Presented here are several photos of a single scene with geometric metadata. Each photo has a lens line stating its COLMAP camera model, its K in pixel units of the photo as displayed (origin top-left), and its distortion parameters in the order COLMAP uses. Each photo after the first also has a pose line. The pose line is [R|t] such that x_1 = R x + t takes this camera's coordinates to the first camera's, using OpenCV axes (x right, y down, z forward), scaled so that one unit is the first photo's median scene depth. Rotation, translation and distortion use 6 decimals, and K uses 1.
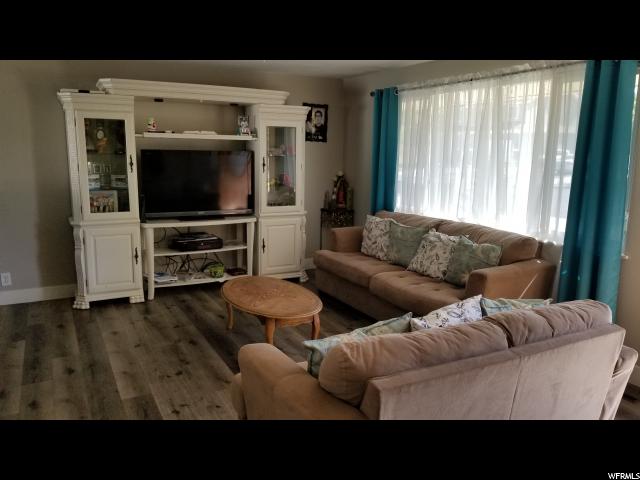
lens RADIAL K [[491.3, 0, 320.8], [0, 491.3, 234.9], [0, 0, 1]] dist [0.087059, -0.148381]
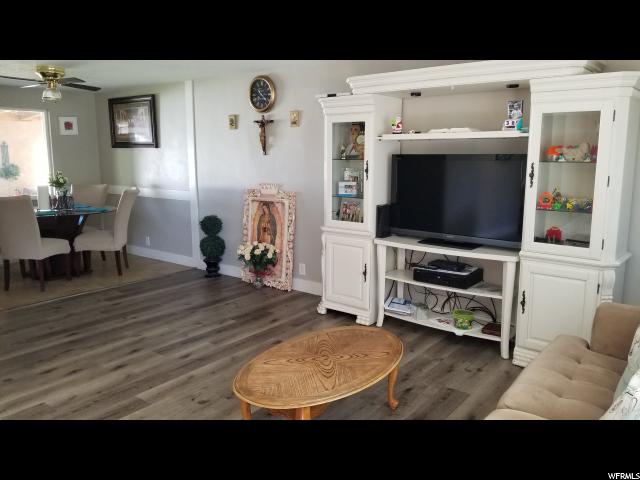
lens RADIAL K [[491.3, 0, 320.8], [0, 491.3, 234.9], [0, 0, 1]] dist [0.087059, -0.148381]
pose [[0.406297, 0.133896, -0.903877, 0.388411], [-0.158366, 0.984554, 0.074661, -0.078875], [0.899913, 0.112809, 0.421226, 0.545391]]
